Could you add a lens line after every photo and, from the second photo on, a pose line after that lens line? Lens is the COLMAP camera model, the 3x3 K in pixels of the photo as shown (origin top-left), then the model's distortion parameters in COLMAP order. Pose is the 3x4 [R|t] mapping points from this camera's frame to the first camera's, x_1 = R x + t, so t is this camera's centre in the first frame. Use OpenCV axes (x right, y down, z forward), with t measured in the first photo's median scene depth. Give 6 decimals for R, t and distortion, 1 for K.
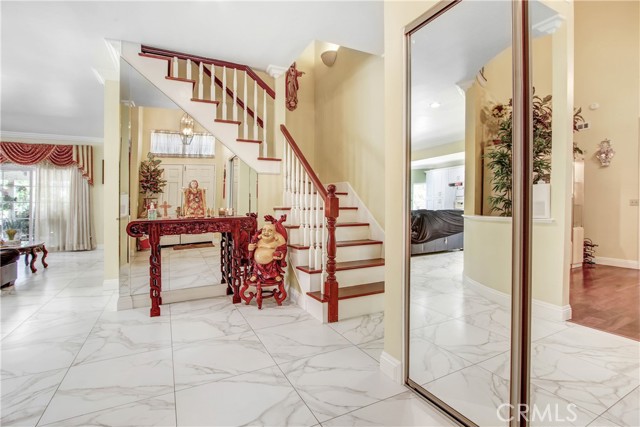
lens RADIAL K [[299.8, 0, 316.6], [0, 299.8, 204.8], [0, 0, 1]] dist [-0.017823, 0.000198]
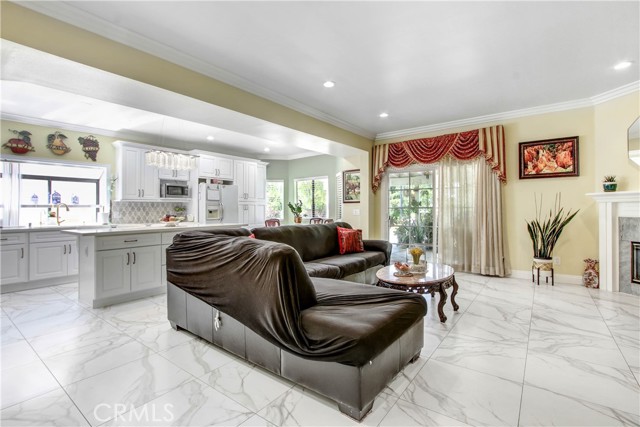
lens RADIAL K [[310.7, 0, 311.6], [0, 310.7, 205.0], [0, 0, 1]] dist [-0.035016, 0.010514]
pose [[0.422917, -0.010508, -0.906107, -0.455038], [0.007524, 0.999939, -0.008085, -0.016940], [0.906137, -0.003399, 0.422971, 0.444089]]
